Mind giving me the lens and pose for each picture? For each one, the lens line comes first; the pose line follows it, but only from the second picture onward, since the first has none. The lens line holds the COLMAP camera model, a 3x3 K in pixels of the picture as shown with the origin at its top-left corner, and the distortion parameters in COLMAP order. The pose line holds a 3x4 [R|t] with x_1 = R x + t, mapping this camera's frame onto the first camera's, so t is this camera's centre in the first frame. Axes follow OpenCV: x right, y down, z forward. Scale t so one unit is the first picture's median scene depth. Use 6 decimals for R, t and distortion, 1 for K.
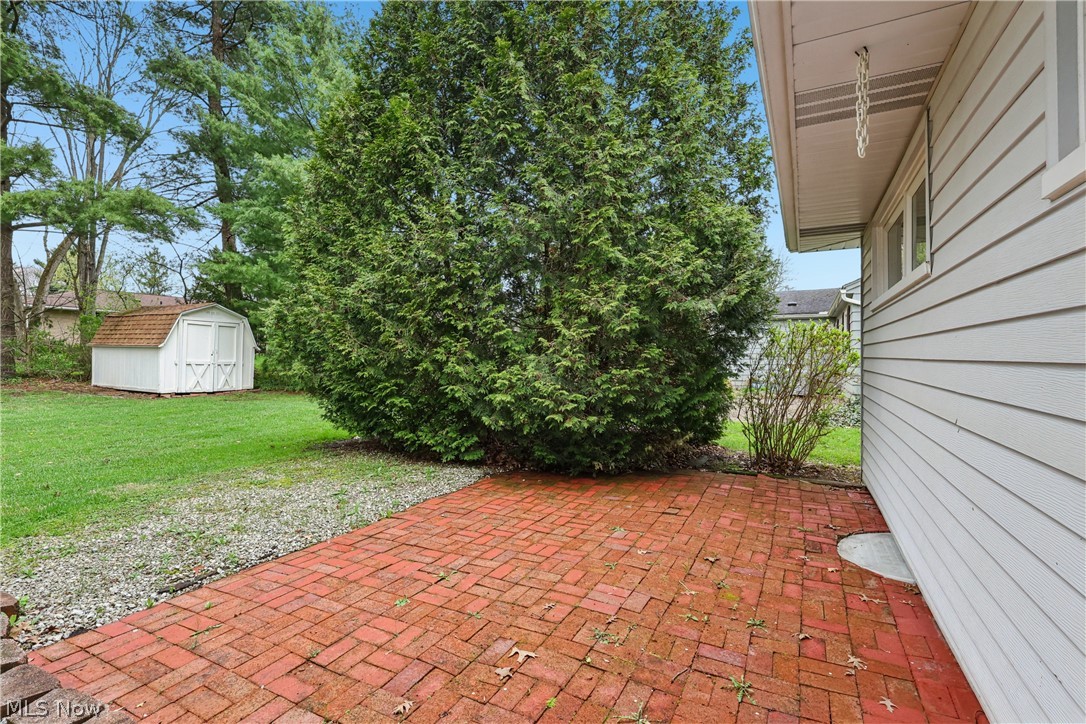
lens RADIAL K [[507.8, 0, 543.0], [0, 507.8, 362.0], [0, 0, 1]] dist [-0.000512, -0.000277]
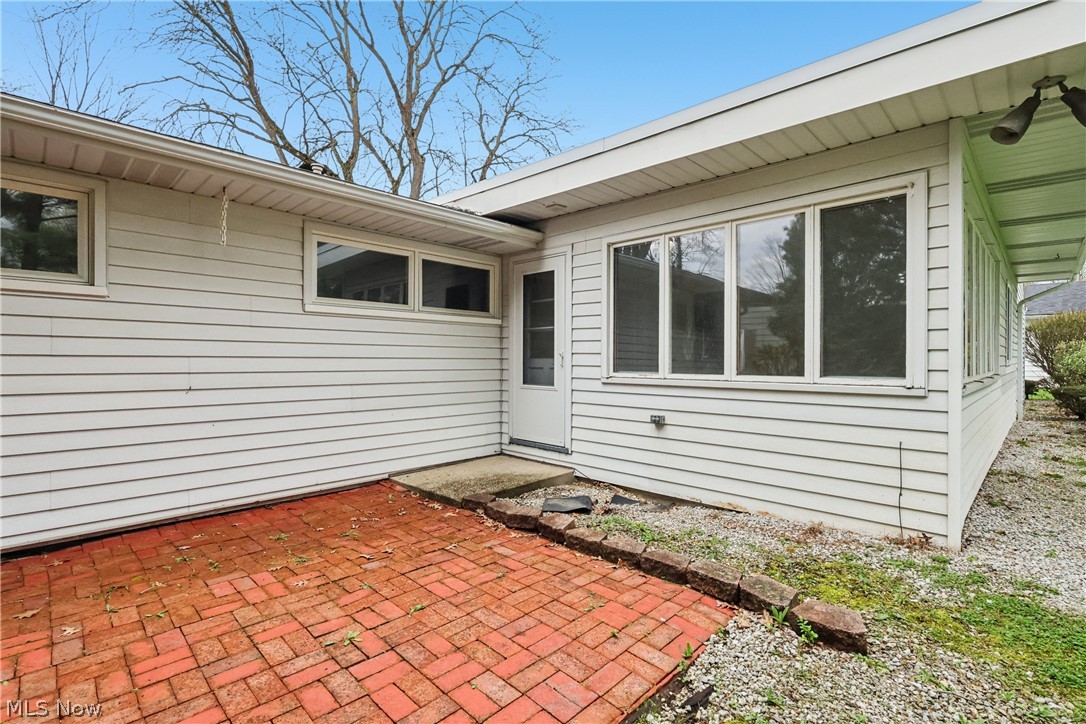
lens RADIAL K [[507.8, 0, 543.0], [0, 507.8, 362.0], [0, 0, 1]] dist [-0.000512, -0.000277]
pose [[-0.954690, -0.005198, 0.297555, -0.773448], [-0.000709, 0.999884, 0.015192, -0.006915], [-0.297600, 0.014292, -0.954584, 1.809233]]
